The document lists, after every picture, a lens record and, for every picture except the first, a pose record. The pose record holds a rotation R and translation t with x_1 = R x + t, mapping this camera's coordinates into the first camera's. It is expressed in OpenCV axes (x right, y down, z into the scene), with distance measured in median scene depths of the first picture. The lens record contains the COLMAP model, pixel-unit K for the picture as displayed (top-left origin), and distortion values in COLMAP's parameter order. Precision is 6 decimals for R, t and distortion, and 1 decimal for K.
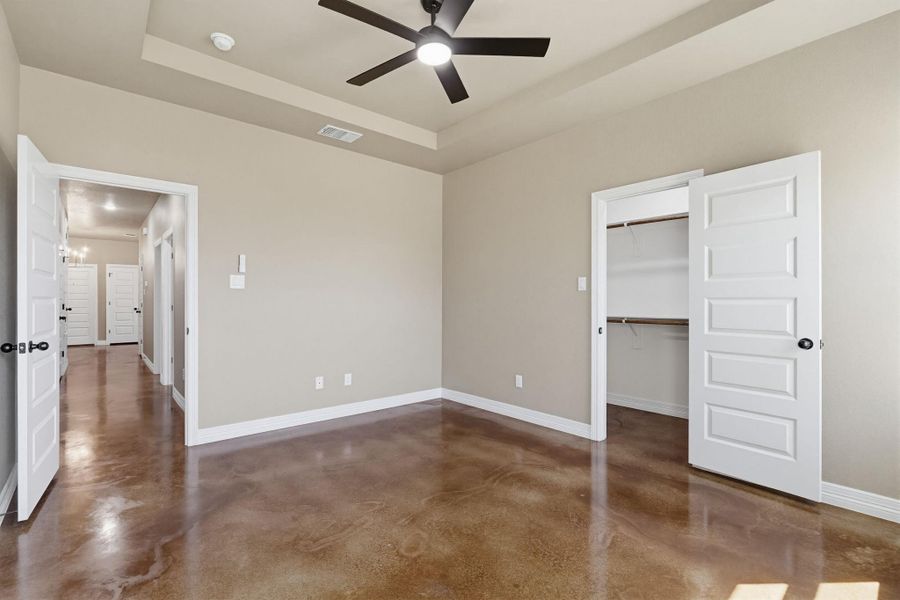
lens RADIAL K [[403.7, 0, 436.7], [0, 403.7, 300.2], [0, 0, 1]] dist [-0.001342, 0.000018]
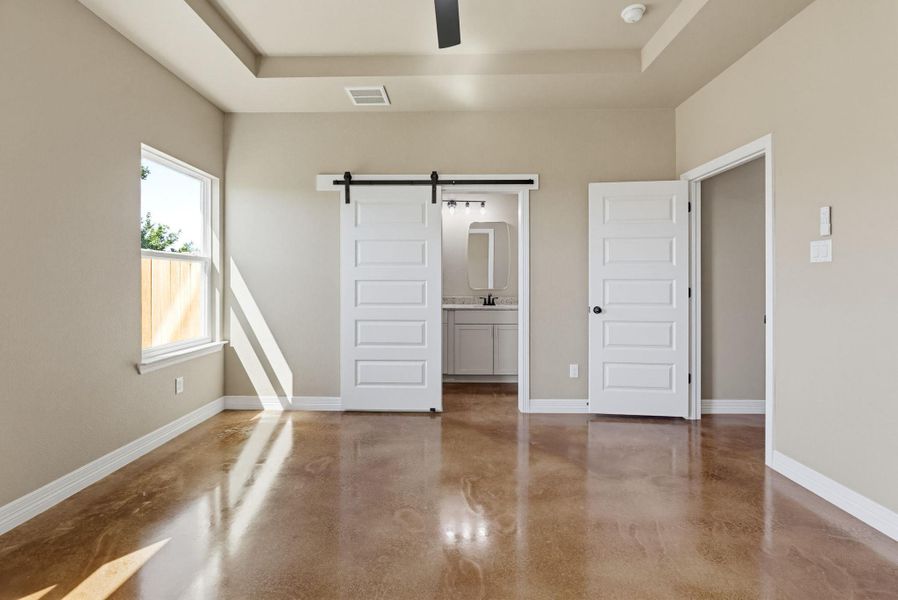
lens RADIAL K [[380.8, 0, 440.9], [0, 380.8, 285.5], [0, 0, 1]] dist [0.000195, -0.000005]
pose [[-0.657339, -0.001410, -0.753594, 0.443696], [-0.000659, 0.999999, -0.001297, 0.011178], [0.753595, -0.000356, -0.657339, 1.215340]]
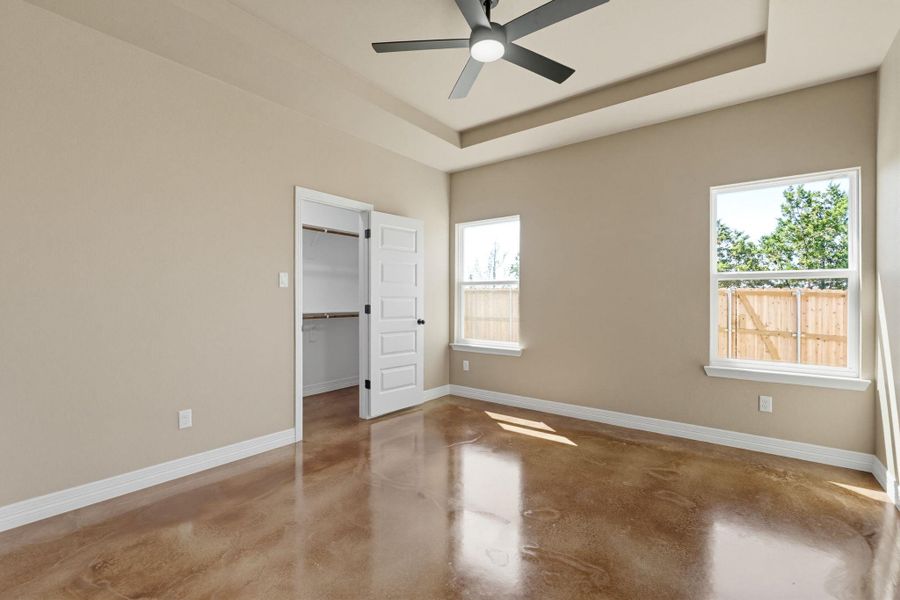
lens RADIAL K [[403.7, 0, 436.7], [0, 403.7, 300.2], [0, 0, 1]] dist [-0.001342, 0.000018]
pose [[-0.197105, -0.005423, 0.980367, -0.798803], [-0.006067, 0.999972, 0.004311, -0.000727], [-0.980364, -0.005098, -0.197133, 1.092445]]
